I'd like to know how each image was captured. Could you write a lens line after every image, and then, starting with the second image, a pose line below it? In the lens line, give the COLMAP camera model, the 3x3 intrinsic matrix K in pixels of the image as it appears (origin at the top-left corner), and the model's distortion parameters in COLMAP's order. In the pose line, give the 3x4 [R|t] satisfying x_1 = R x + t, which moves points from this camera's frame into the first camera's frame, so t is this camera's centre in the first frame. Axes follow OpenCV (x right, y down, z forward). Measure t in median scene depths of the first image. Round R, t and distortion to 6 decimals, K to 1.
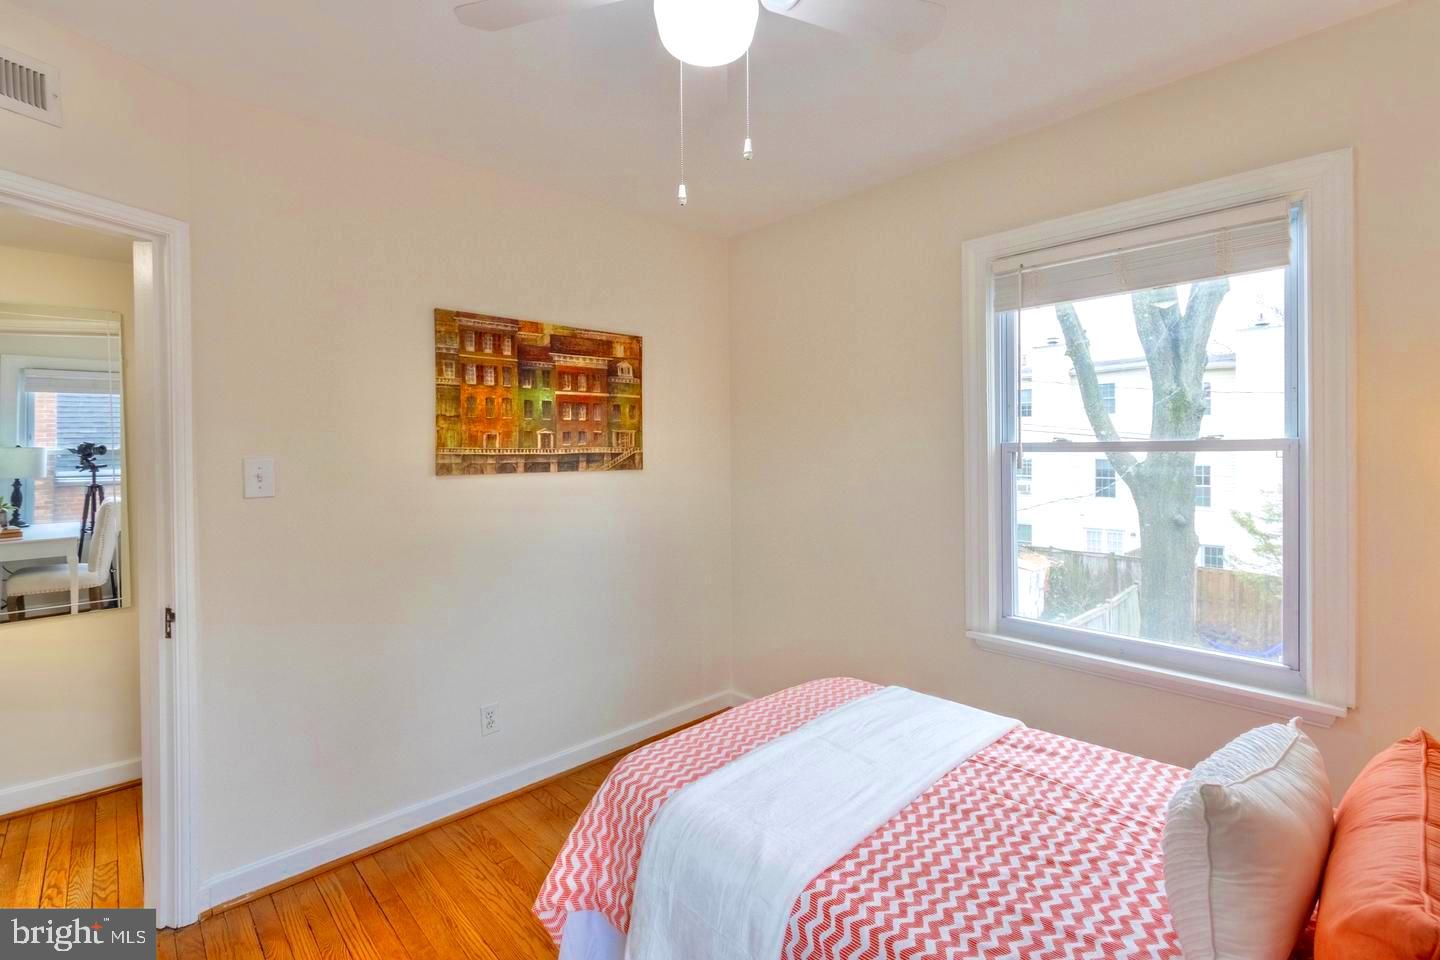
lens RADIAL K [[662.5, 0, 727.0], [0, 662.5, 458.6], [0, 0, 1]] dist [0.005987, -0.000187]
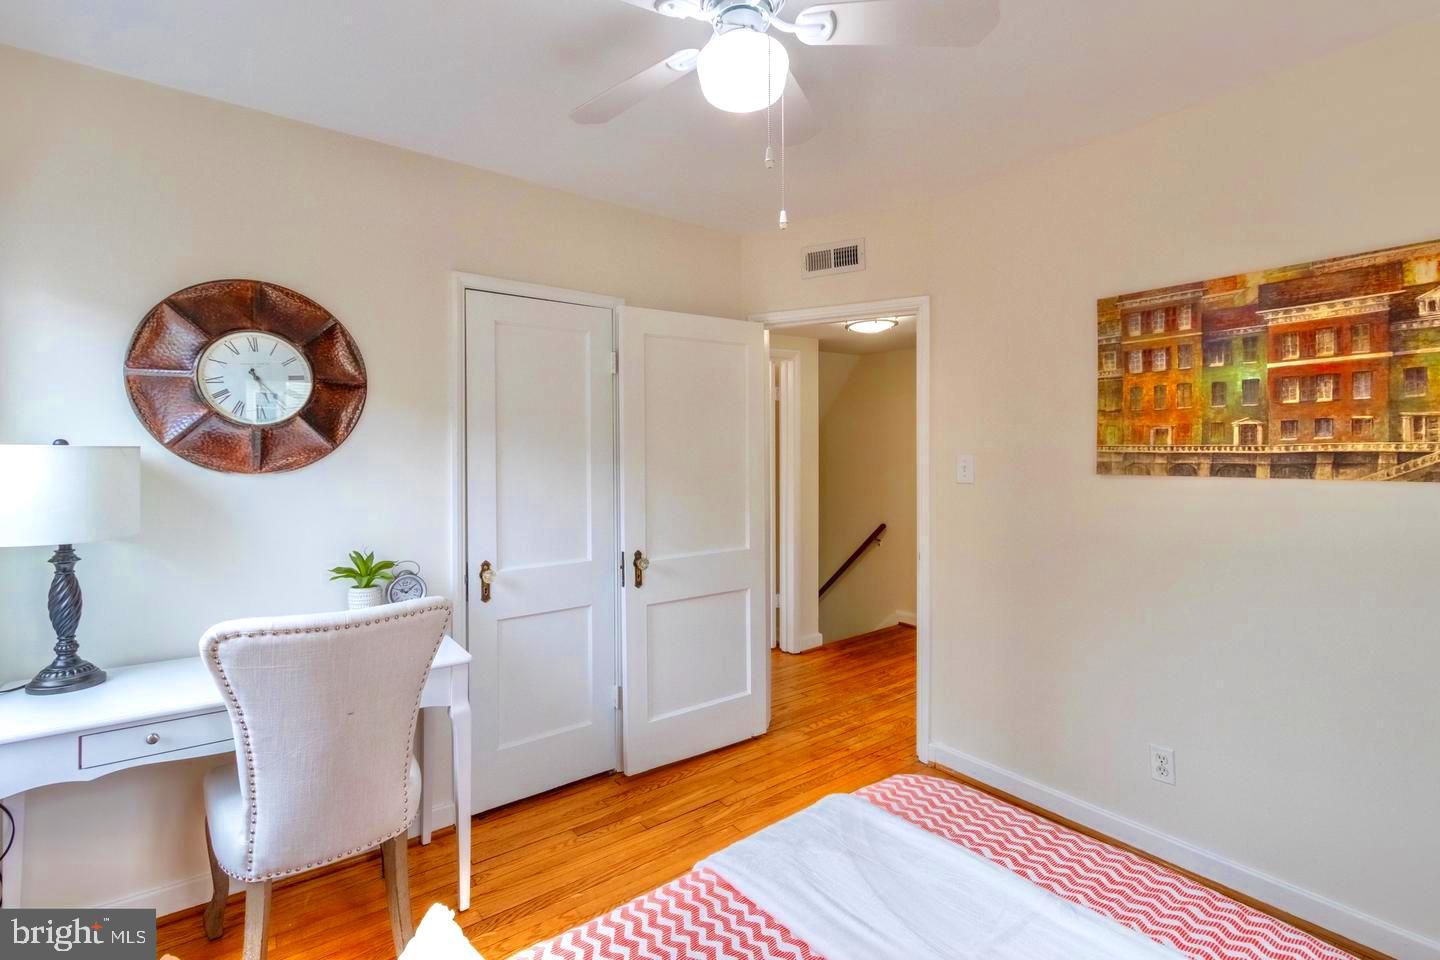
lens RADIAL K [[662.5, 0, 722.3], [0, 662.5, 457.7], [0, 0, 1]] dist [0.005987, -0.000187]
pose [[-0.108372, 0.019262, -0.993924, 0.515606], [-0.004366, 0.999793, 0.019852, -0.013518], [0.994101, 0.006491, -0.108265, 0.506571]]
